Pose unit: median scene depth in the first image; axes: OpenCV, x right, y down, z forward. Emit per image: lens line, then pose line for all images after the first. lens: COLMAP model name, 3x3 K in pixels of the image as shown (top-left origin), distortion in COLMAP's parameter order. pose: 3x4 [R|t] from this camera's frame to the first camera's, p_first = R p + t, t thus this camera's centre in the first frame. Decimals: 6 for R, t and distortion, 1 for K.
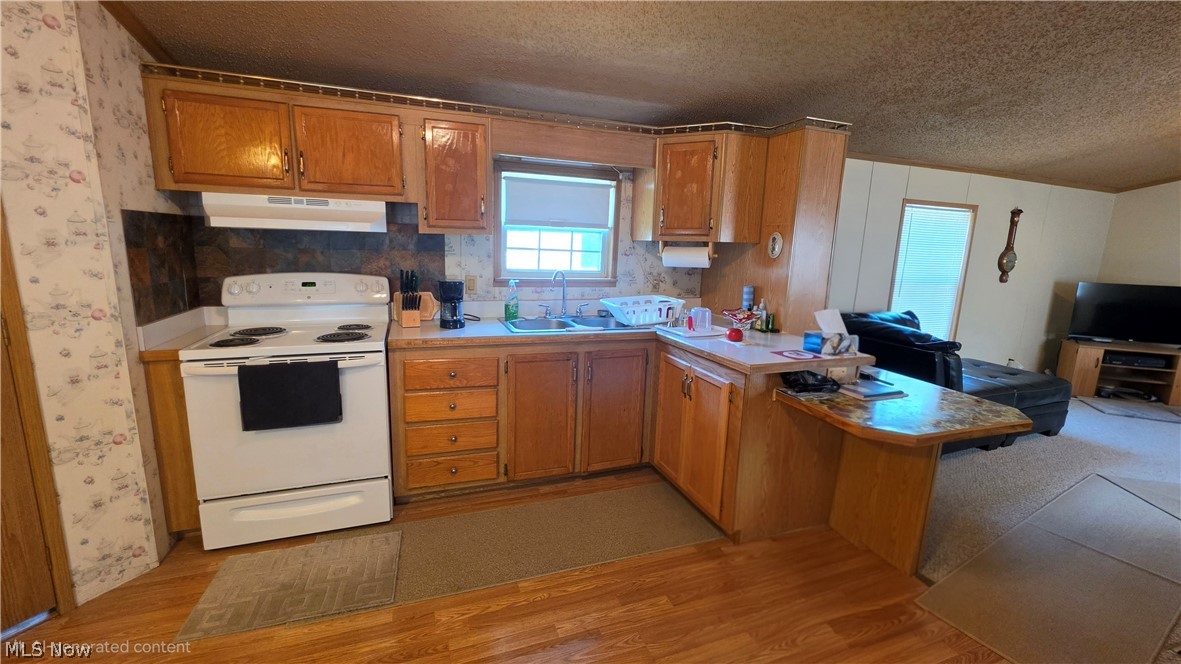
lens RADIAL K [[473.9, 0, 592.8], [0, 473.9, 329.9], [0, 0, 1]] dist [-0.002618, 0.000790]
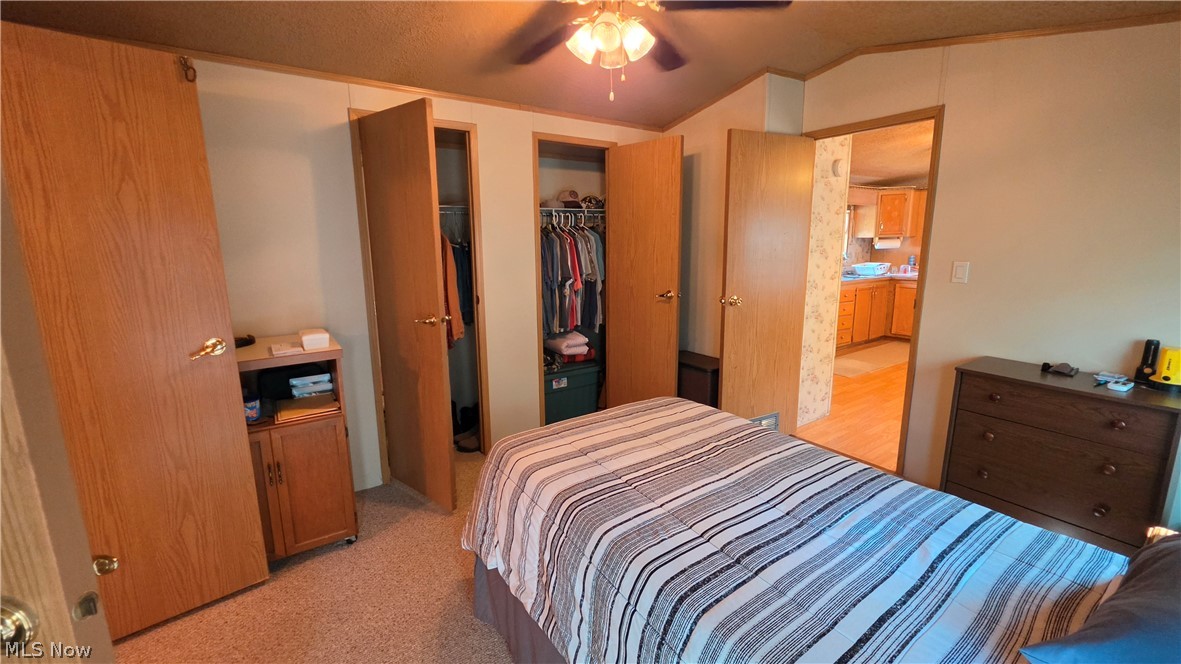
lens RADIAL K [[473.9, 0, 592.8], [0, 473.9, 329.9], [0, 0, 1]] dist [-0.002618, 0.000790]
pose [[0.964327, -0.089014, 0.249300, -1.260072], [0.087244, 0.996021, 0.018162, 0.064720], [-0.249925, 0.004236, 0.968256, -0.592664]]
